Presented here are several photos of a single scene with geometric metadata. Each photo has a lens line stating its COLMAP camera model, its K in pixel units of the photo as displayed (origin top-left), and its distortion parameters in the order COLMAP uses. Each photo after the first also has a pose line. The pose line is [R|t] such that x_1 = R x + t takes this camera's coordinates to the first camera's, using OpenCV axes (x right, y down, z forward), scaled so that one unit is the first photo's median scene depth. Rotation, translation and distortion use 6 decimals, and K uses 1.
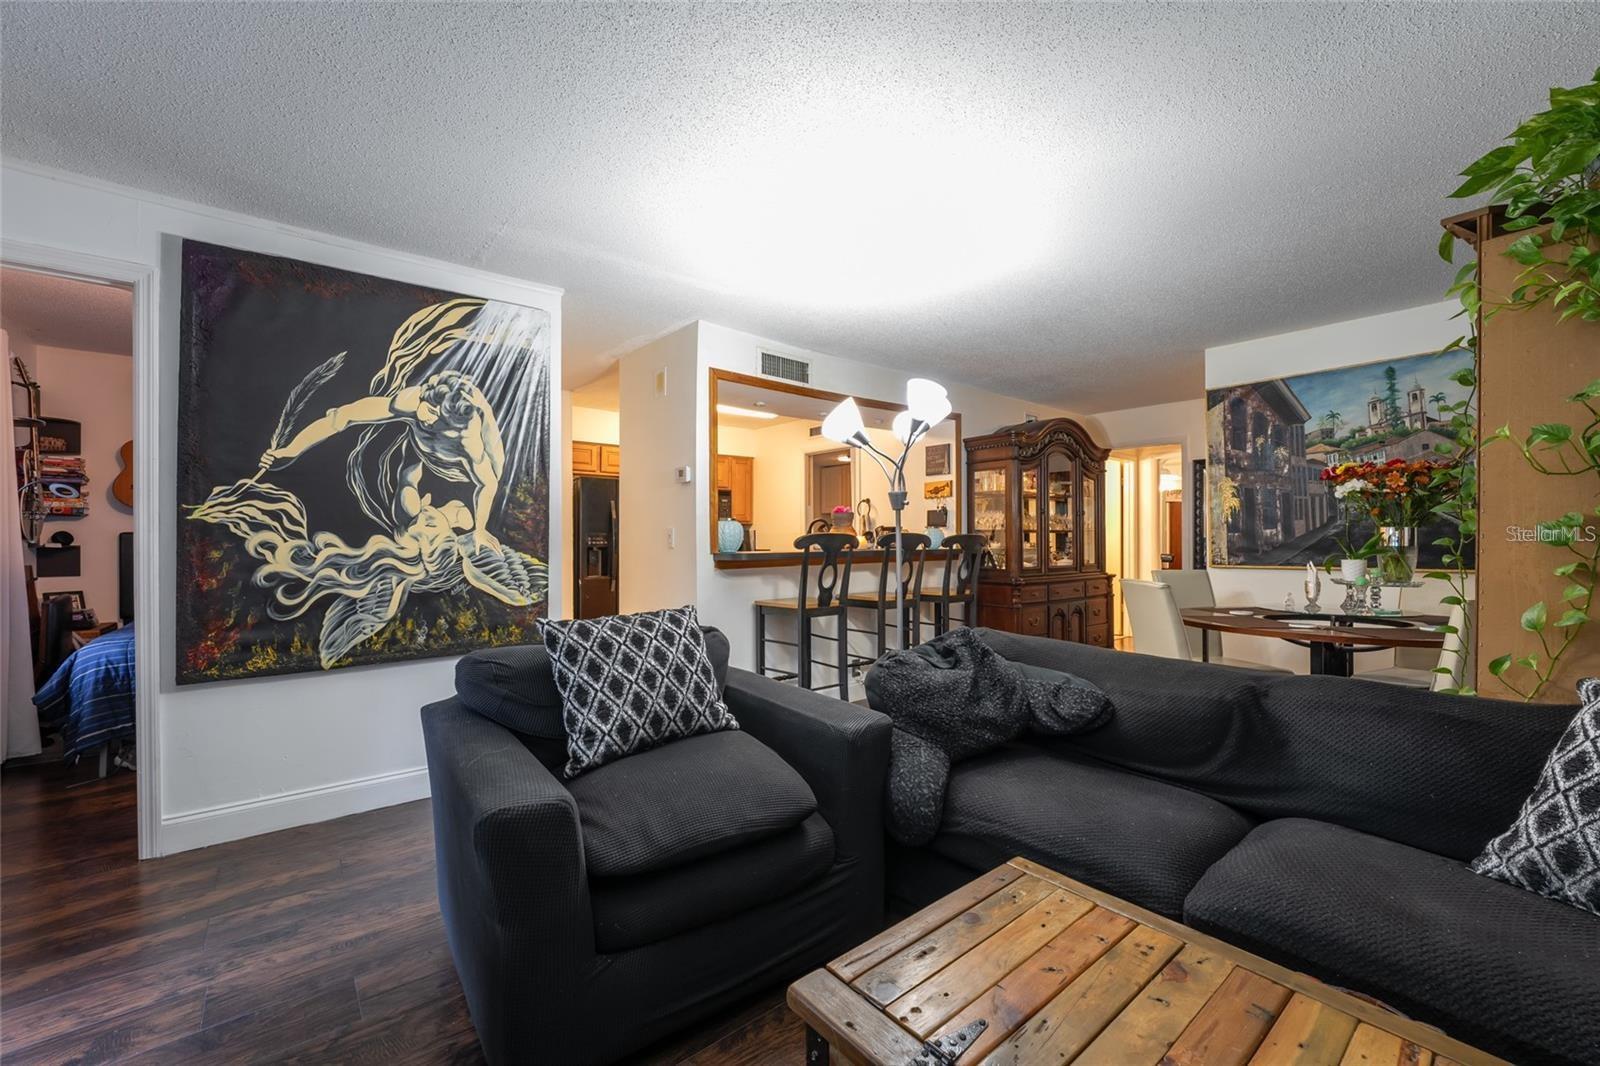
lens RADIAL K [[652.2, 0, 802.8], [0, 652.2, 540.0], [0, 0, 1]] dist [-0.019249, 0.003058]
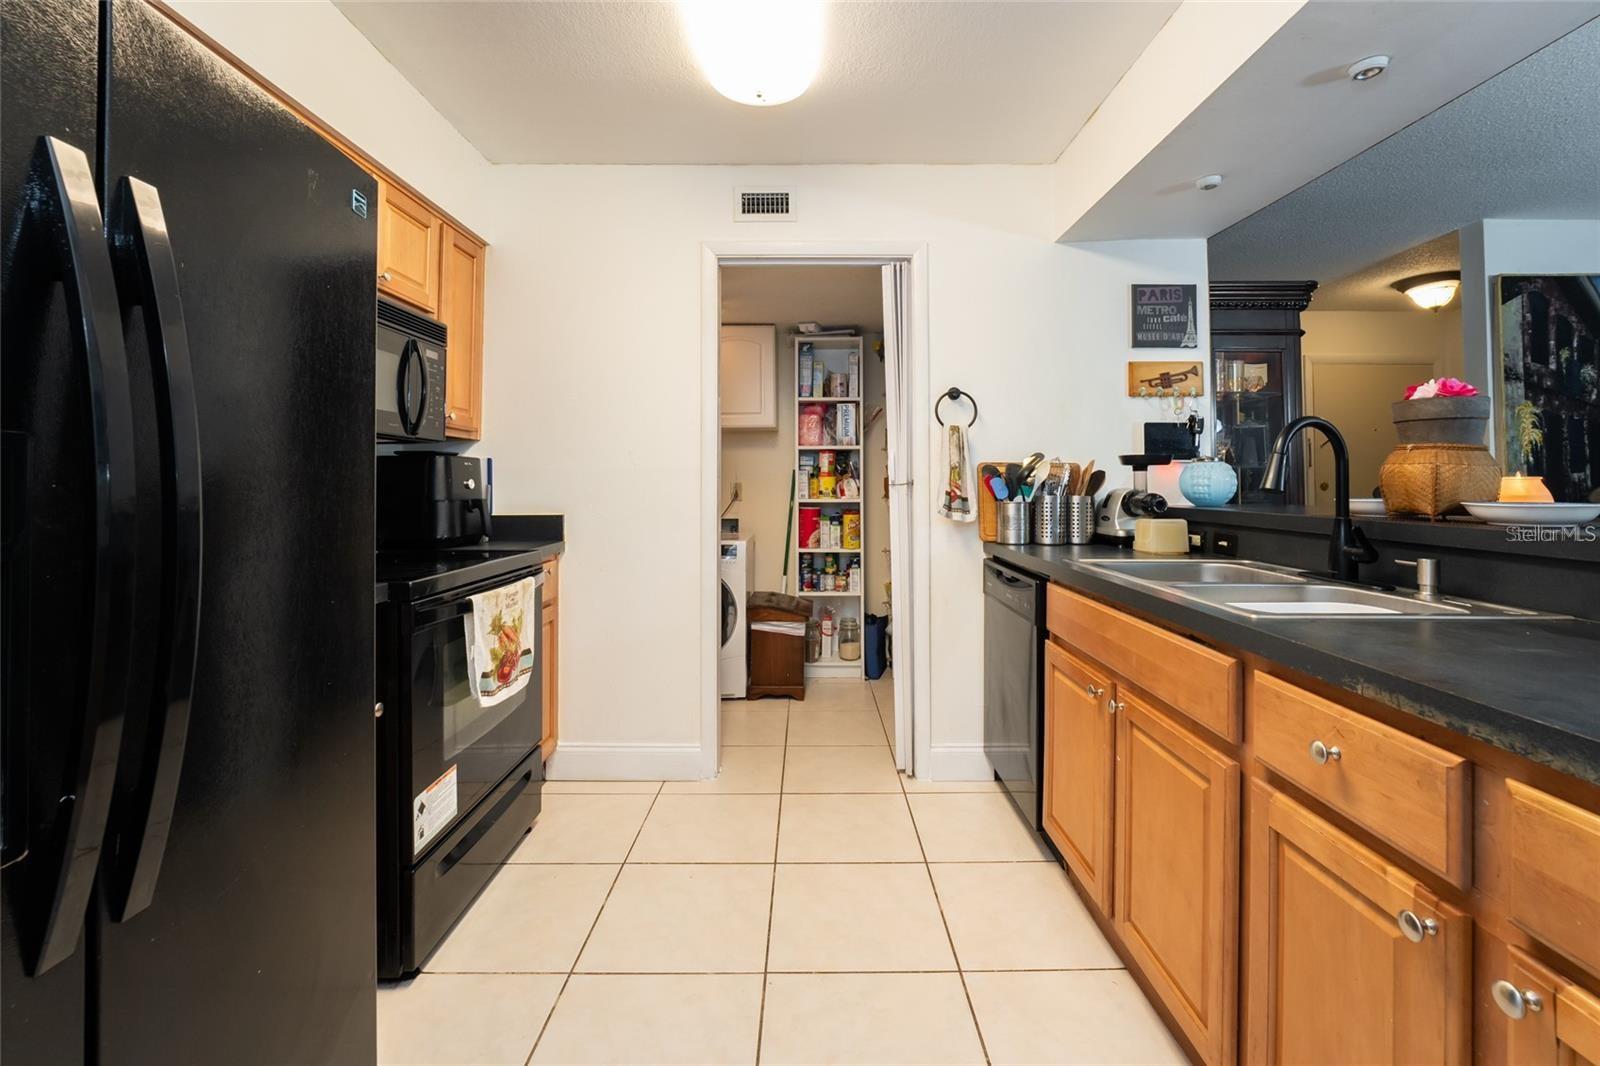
lens RADIAL K [[652.2, 0, 817.5], [0, 652.2, 475.1], [0, 0, 1]] dist [-0.019249, 0.003058]
pose [[0.640385, 0.011660, 0.767965, -0.398397], [-0.001322, 0.999900, -0.014079, -0.002057], [-0.768053, 0.008001, 0.640337, 1.150223]]
